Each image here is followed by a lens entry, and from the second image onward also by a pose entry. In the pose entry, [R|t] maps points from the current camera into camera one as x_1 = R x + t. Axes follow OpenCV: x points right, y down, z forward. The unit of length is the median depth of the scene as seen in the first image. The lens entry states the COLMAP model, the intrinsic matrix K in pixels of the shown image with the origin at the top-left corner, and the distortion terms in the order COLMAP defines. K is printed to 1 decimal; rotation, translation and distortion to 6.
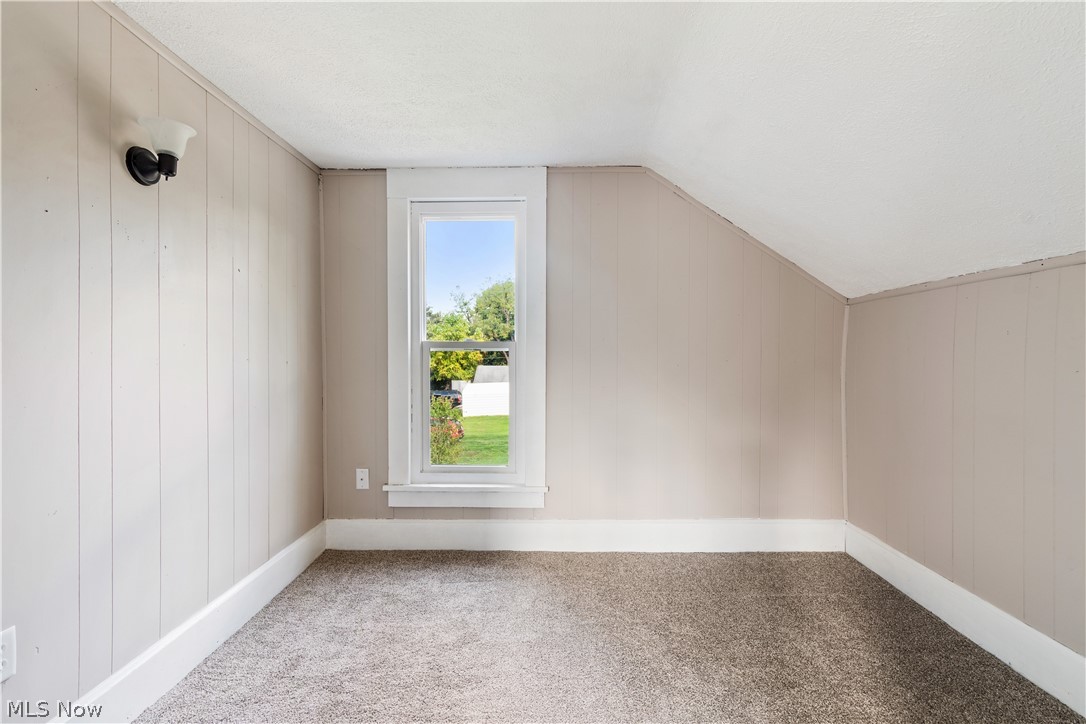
lens RADIAL K [[480.5, 0, 546.1], [0, 480.5, 356.2], [0, 0, 1]] dist [0.004776, -0.002906]
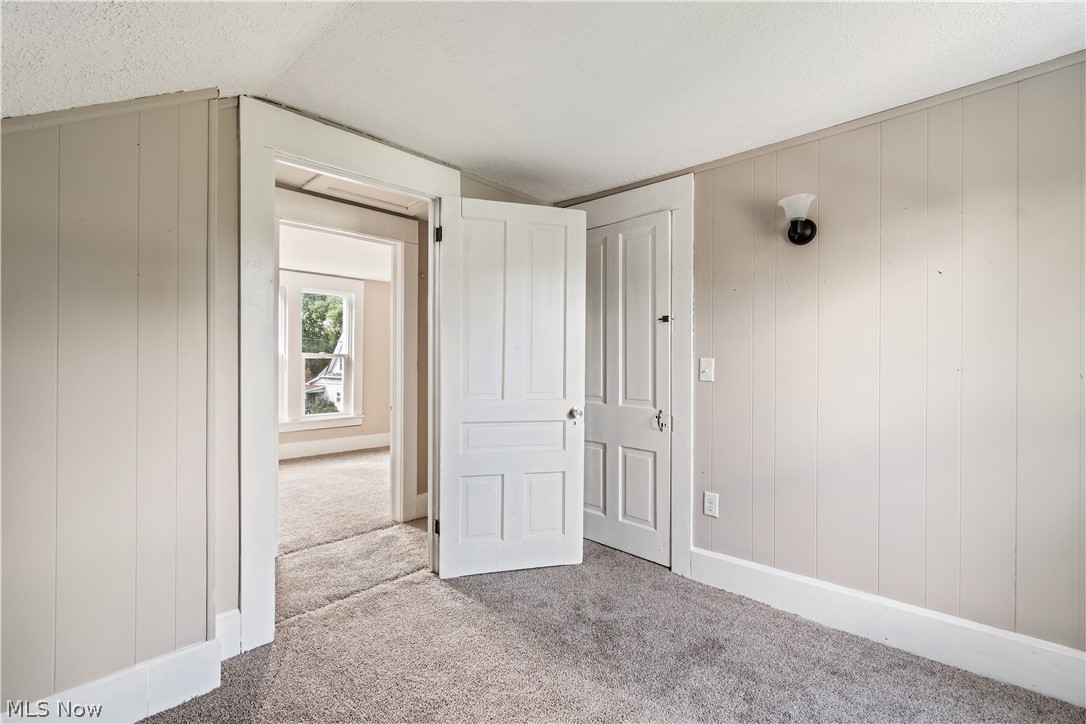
lens RADIAL K [[480.5, 0, 542.3], [0, 480.5, 367.4], [0, 0, 1]] dist [0.004776, -0.002906]
pose [[-0.697196, -0.005327, -0.716861, 0.673478], [-0.005305, 0.999983, -0.002271, 0.008778], [0.716861, 0.002220, -0.697213, 1.357408]]
